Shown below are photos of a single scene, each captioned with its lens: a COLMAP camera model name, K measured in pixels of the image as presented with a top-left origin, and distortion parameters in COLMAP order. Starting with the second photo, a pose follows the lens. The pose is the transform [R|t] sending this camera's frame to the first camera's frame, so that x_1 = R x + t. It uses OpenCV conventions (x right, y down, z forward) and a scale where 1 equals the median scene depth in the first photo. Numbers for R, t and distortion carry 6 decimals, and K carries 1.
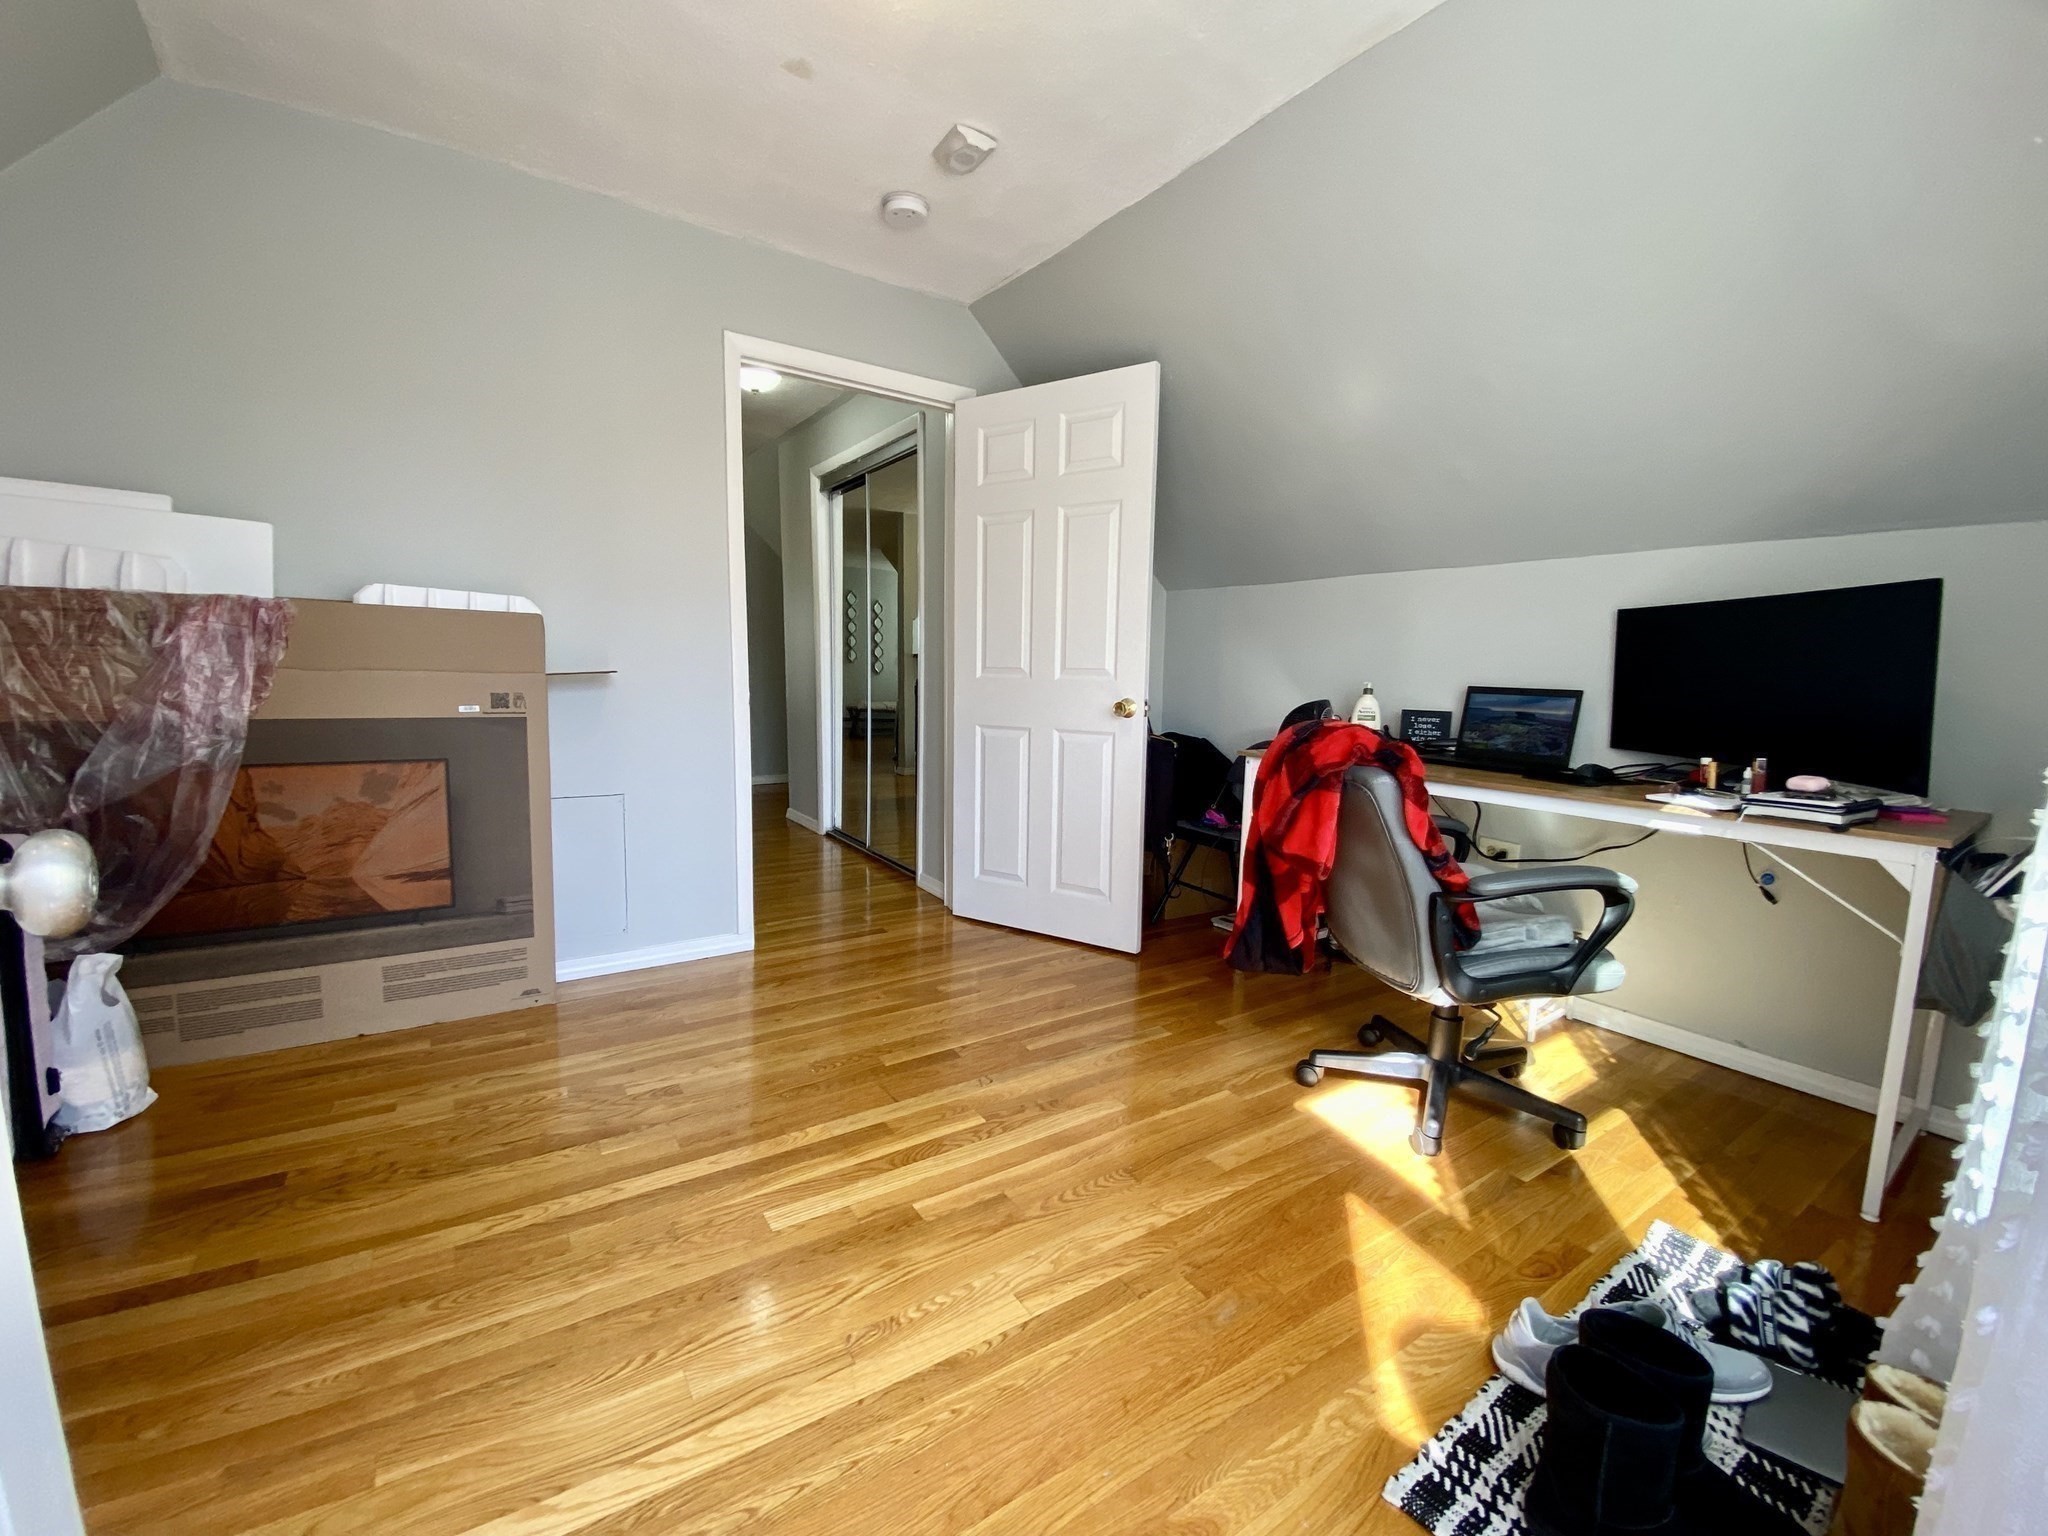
lens RADIAL K [[834.9, 0, 1031.0], [0, 834.9, 756.9], [0, 0, 1]] dist [-0.005067, -0.005629]
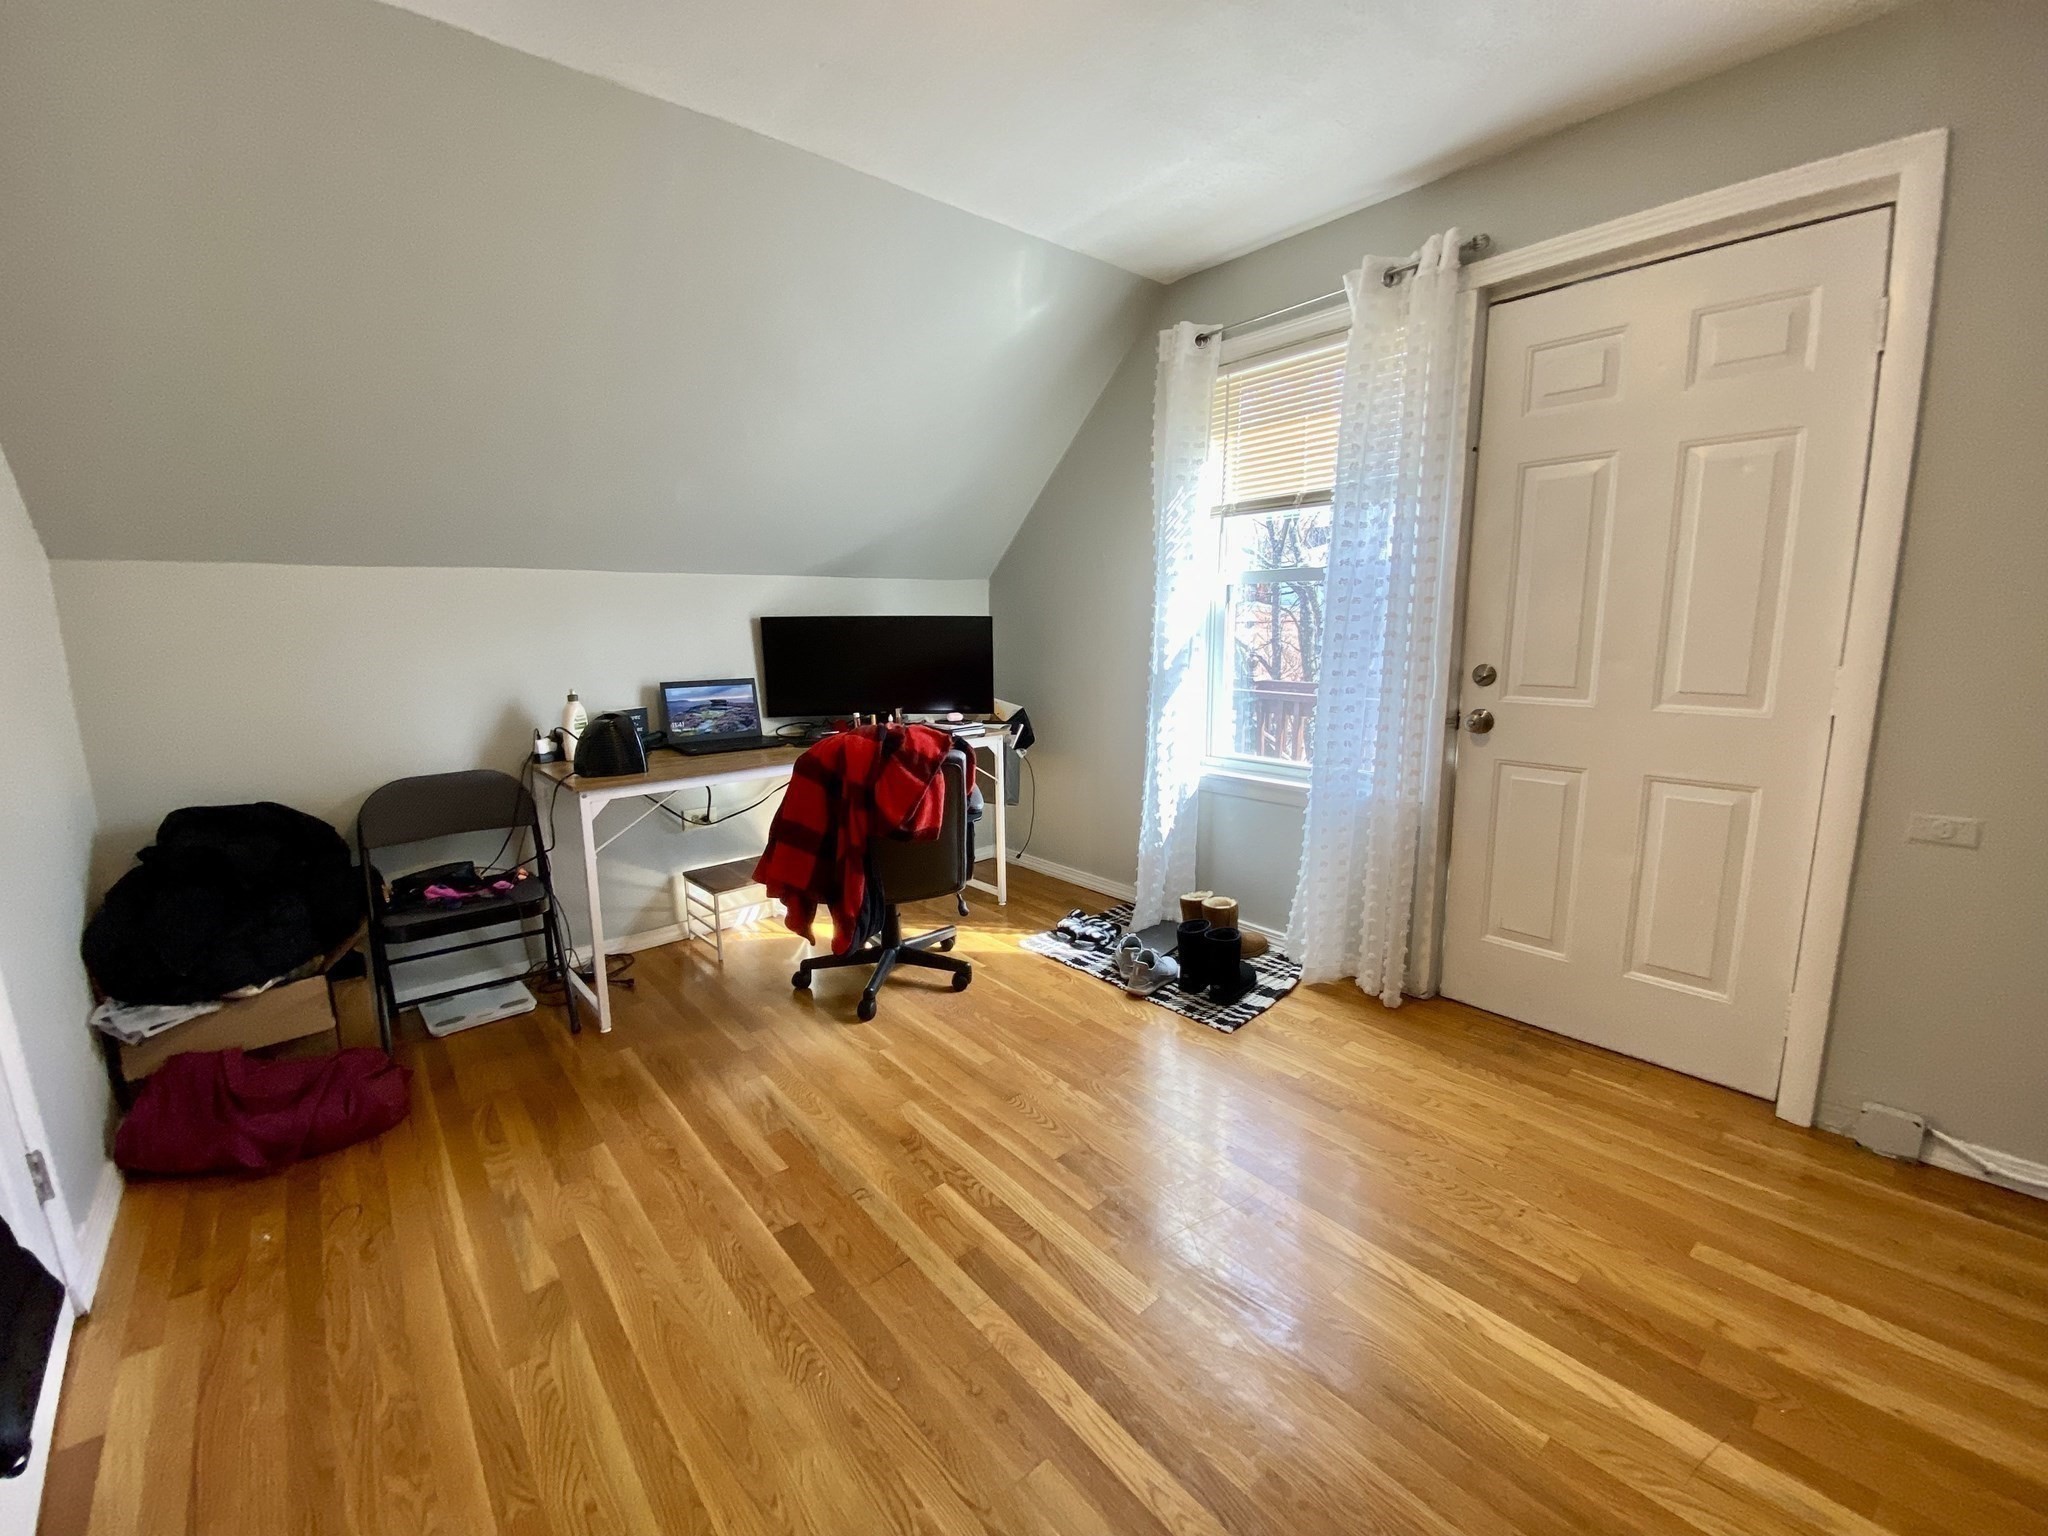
lens RADIAL K [[828.3, 0, 1016.6], [0, 828.3, 748.8], [0, 0, 1]] dist [0.002095, -0.012267]
pose [[-0.104635, -0.182674, 0.977590, -1.003766], [0.126412, 0.972569, 0.195266, -0.254020], [-0.986444, 0.144011, -0.078673, 1.010462]]
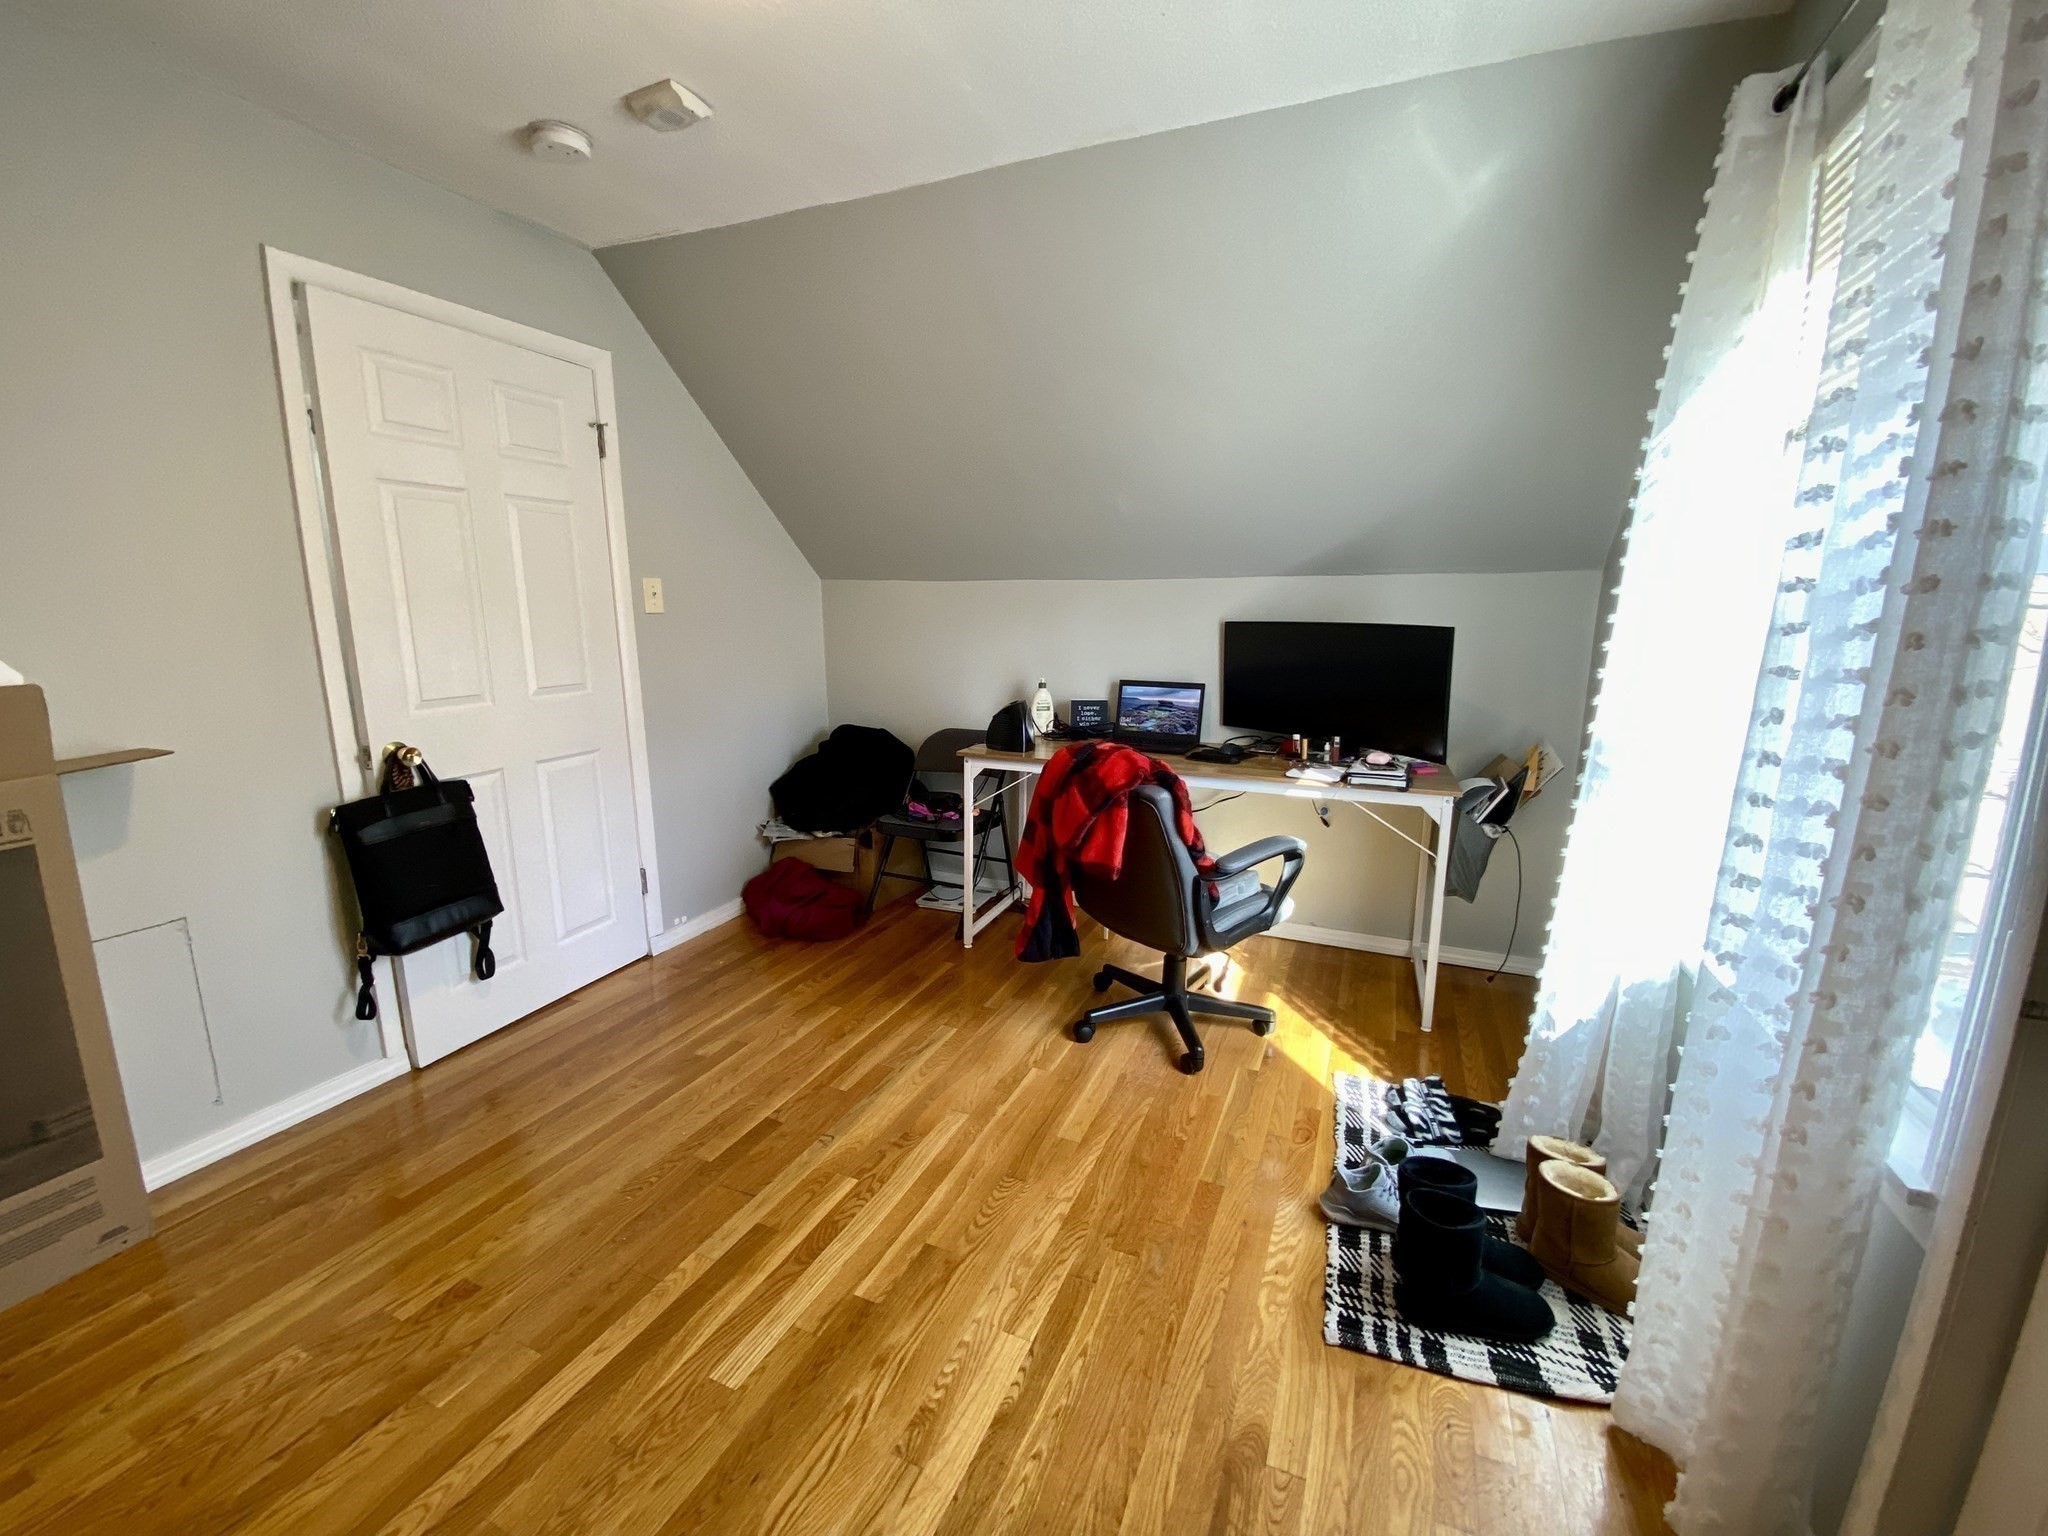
lens RADIAL K [[828.3, 0, 1031.5], [0, 828.3, 757.0], [0, 0, 1]] dist [0.002095, -0.012267]
pose [[0.840850, -0.114232, 0.529076, -0.382274], [0.072610, 0.992447, 0.098881, -0.165162], [-0.536375, -0.044728, 0.842794, 0.079658]]
